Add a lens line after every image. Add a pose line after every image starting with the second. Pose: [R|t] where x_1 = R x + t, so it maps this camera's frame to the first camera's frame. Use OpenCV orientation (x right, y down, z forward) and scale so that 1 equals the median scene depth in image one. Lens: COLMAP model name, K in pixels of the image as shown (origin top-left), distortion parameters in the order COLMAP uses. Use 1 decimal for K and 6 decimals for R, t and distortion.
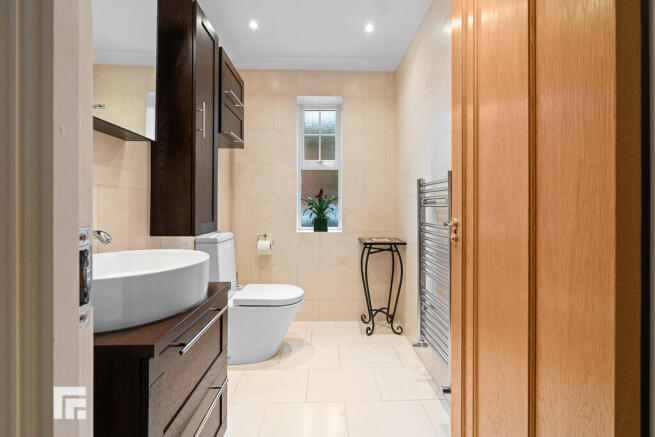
lens RADIAL K [[286.0, 0, 328.7], [0, 286.0, 211.1], [0, 0, 1]] dist [-0.000103, -0.000025]
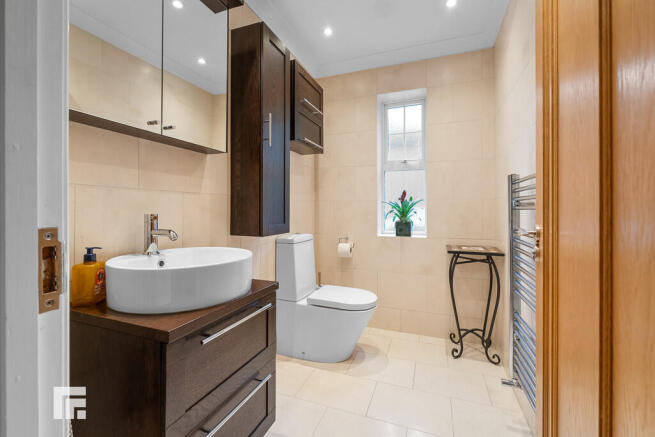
lens RADIAL K [[282.8, 0, 326.8], [0, 282.8, 213.5], [0, 0, 1]] dist [-0.000291, -0.000101]
pose [[0.921360, 0.003925, -0.388690, 0.117743], [-0.004482, 0.999990, -0.000526, -0.000962], [0.388684, 0.002227, 0.921369, 0.062271]]
